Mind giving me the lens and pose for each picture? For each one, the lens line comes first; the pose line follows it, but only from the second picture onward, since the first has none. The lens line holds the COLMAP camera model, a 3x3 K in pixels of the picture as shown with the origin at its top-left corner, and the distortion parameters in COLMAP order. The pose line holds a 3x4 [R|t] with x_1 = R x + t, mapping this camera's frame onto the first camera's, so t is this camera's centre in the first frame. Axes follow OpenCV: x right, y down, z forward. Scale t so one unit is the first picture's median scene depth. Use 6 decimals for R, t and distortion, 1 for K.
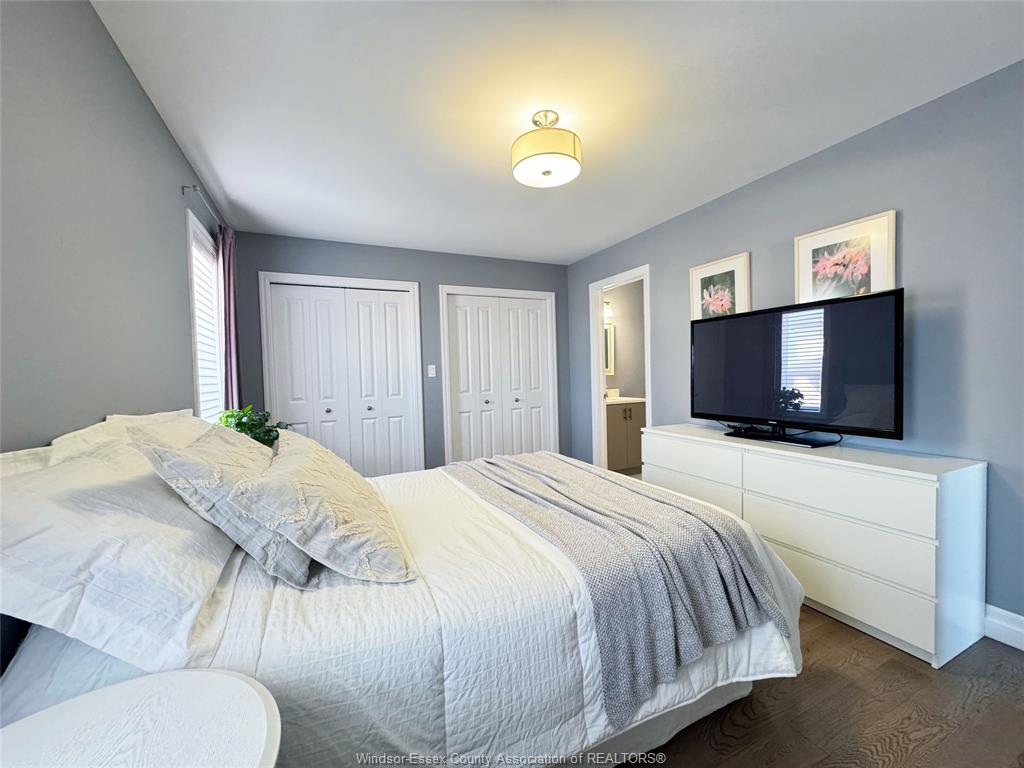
lens RADIAL K [[406.4, 0, 513.4], [0, 406.4, 382.7], [0, 0, 1]] dist [-0.002950, -0.000221]
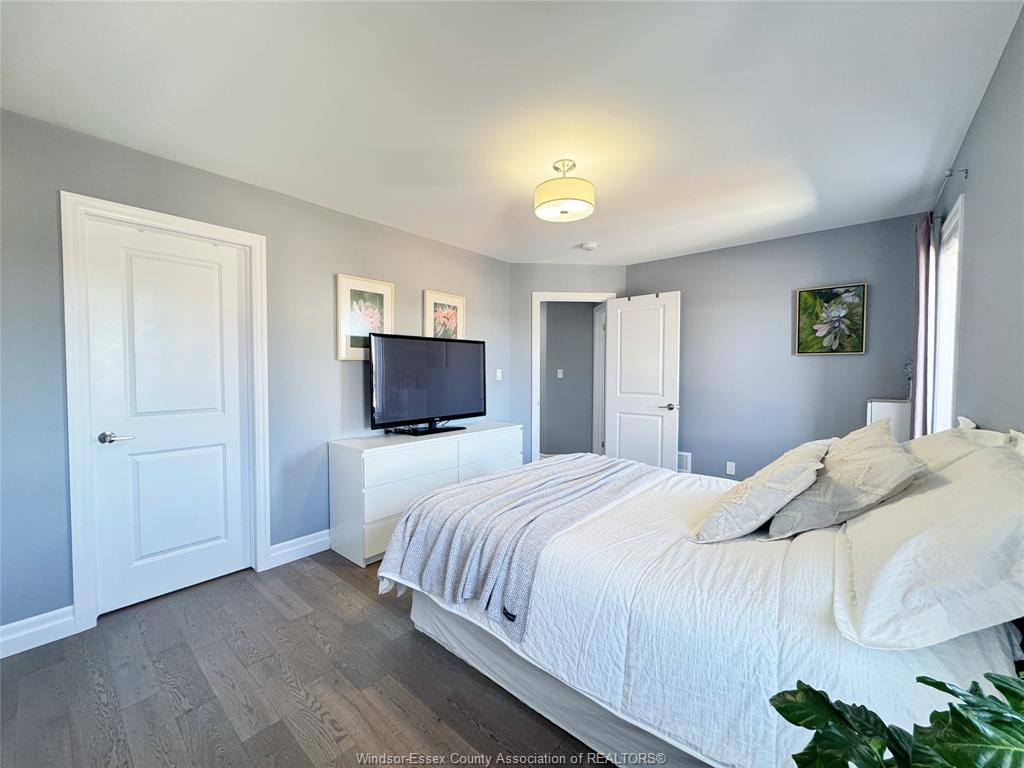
lens RADIAL K [[406.4, 0, 513.4], [0, 406.4, 382.7], [0, 0, 1]] dist [-0.002950, -0.000221]
pose [[-0.412519, -0.002906, 0.910944, -0.623138], [0.034364, 0.999234, 0.018749, -0.036787], [-0.910301, 0.039038, -0.412103, 1.103608]]
